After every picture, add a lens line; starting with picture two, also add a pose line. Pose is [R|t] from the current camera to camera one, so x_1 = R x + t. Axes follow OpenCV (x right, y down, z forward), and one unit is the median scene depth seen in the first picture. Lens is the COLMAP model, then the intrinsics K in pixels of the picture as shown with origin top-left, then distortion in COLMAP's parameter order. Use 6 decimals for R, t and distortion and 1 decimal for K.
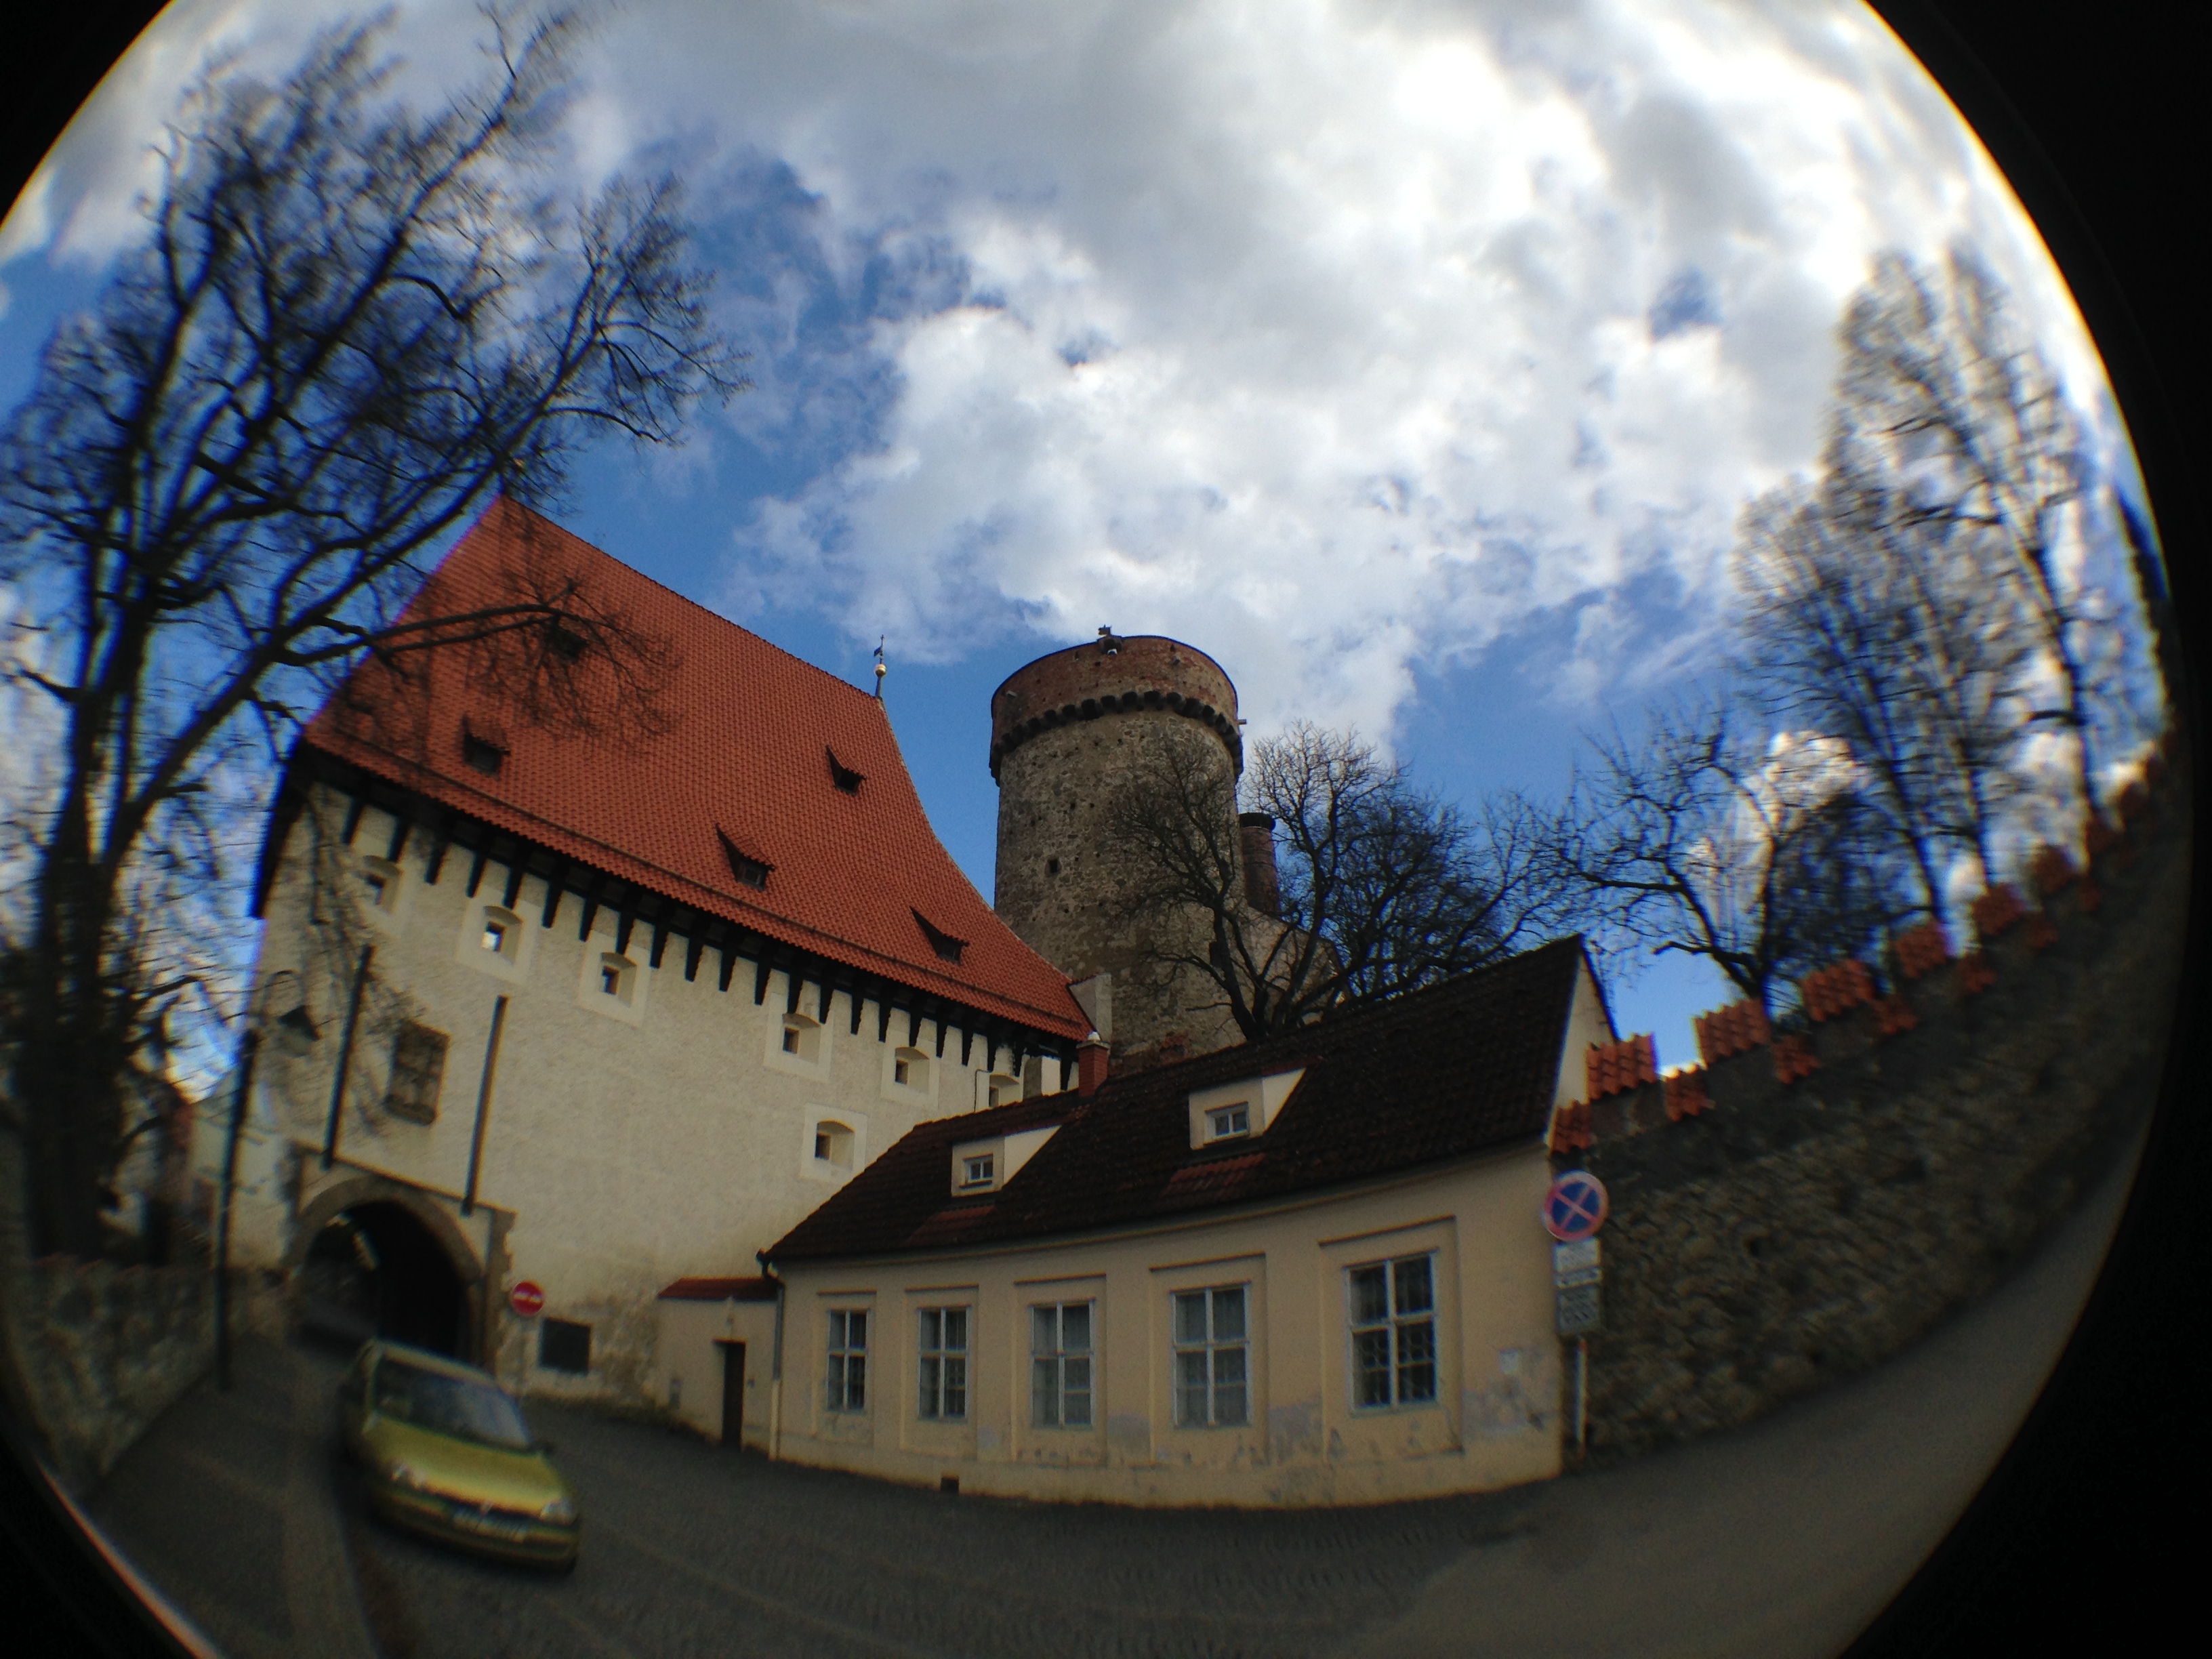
lens RADIAL K [[2093.4, 0, 1106.0], [0, 2093.4, 829.5], [0, 0, 1]] dist [-0.391026, 0.005115]
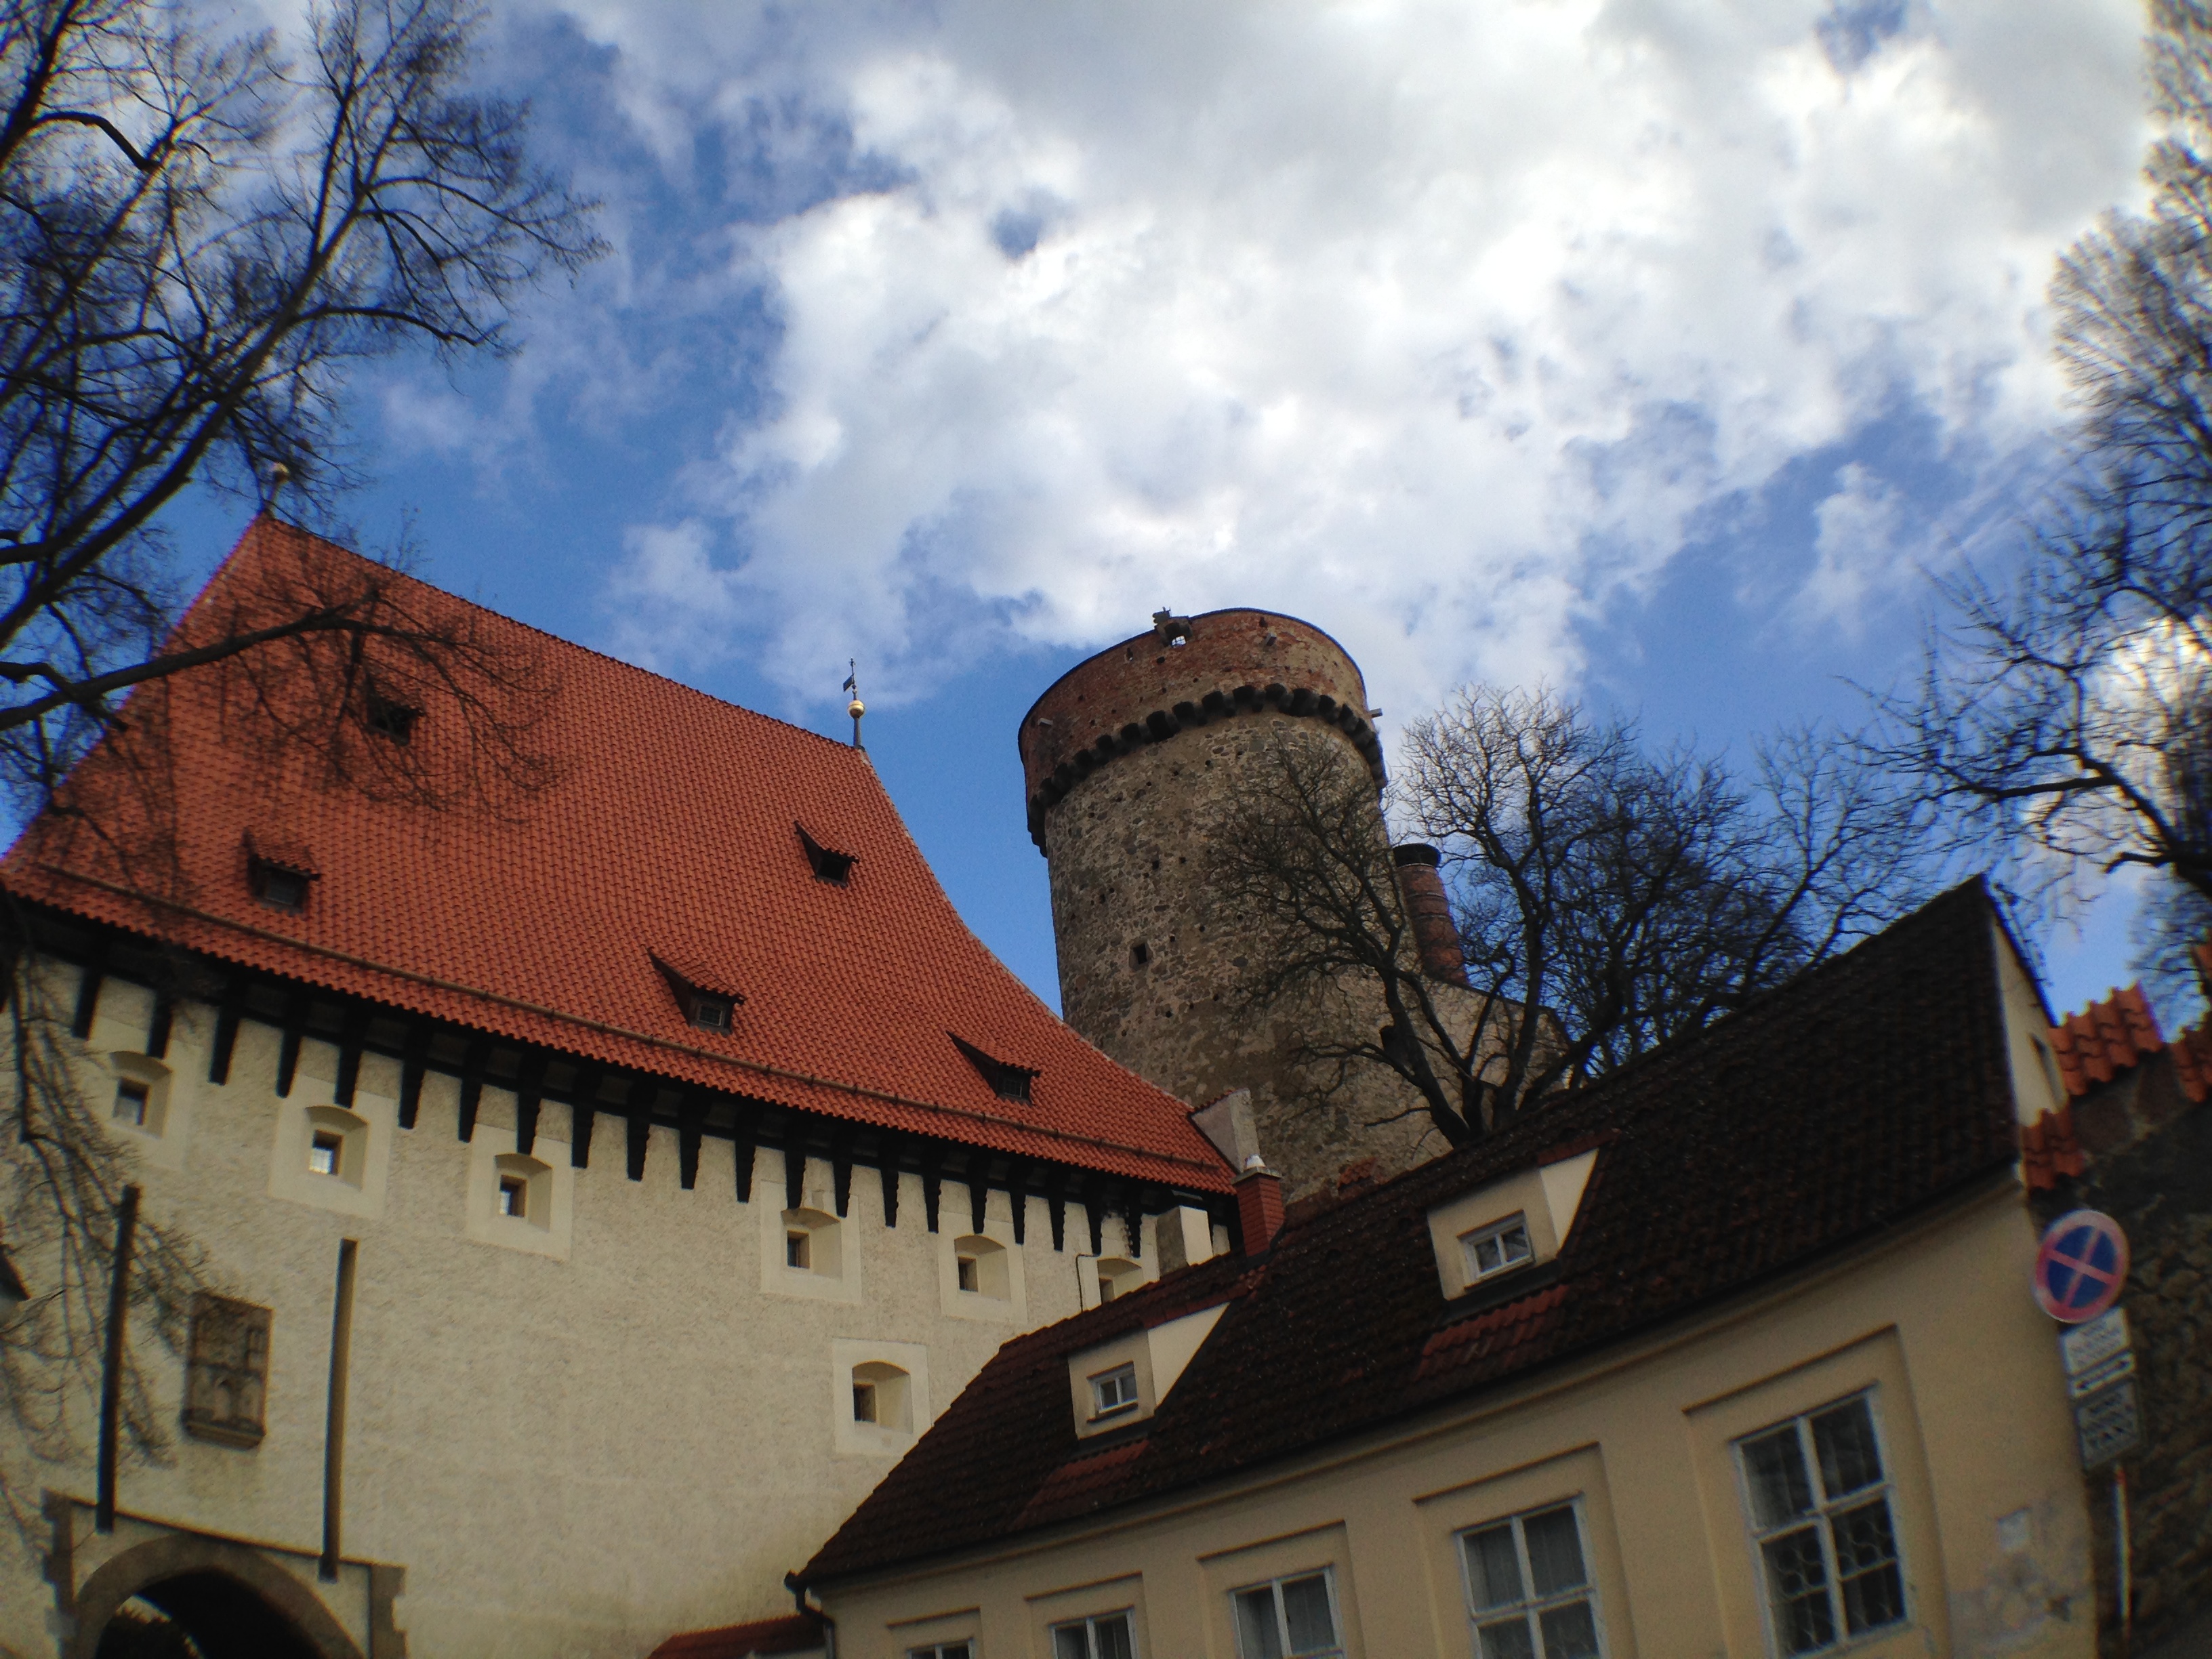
lens RADIAL K [[2321.6, 0, 1045.0], [0, 2321.6, 837.0], [0, 0, 1]] dist [-0.008811, -0.859970]
pose [[0.989453, -0.144327, -0.012360, -0.044968], [0.142021, 0.983353, -0.113342, 0.067814], [0.028512, 0.110391, 0.993479, 0.241730]]
